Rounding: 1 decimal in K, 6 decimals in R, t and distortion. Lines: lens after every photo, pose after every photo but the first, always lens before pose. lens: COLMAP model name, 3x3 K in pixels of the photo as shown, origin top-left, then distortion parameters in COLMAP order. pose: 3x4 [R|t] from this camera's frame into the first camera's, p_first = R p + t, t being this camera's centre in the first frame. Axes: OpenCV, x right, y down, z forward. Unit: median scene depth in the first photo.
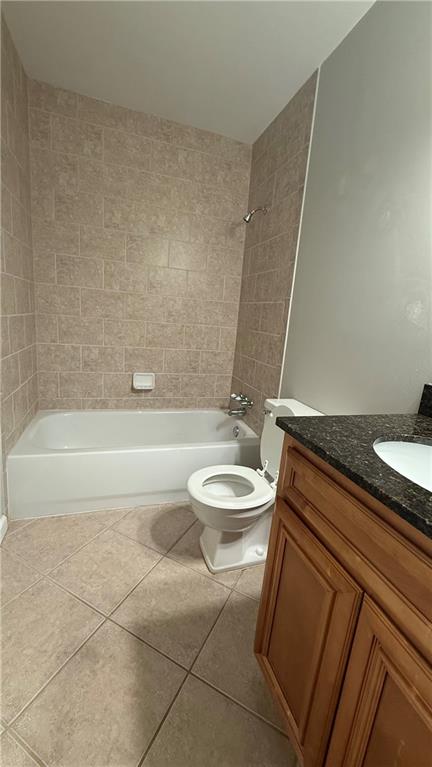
lens RADIAL K [[303.5, 0, 216.5], [0, 303.5, 382.5], [0, 0, 1]] dist [0.002607, 0.001047]
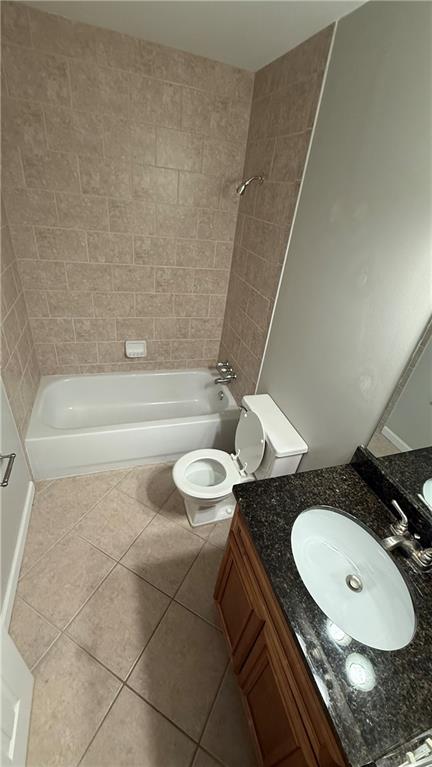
lens RADIAL K [[303.5, 0, 216.3], [0, 303.5, 381.2], [0, 0, 1]] dist [0.002607, 0.001047]
pose [[0.999336, 0.034259, 0.012434, 0.038587], [-0.036446, 0.939279, 0.341215, -0.328346], [0.000011, -0.341441, 0.939903, -0.043232]]
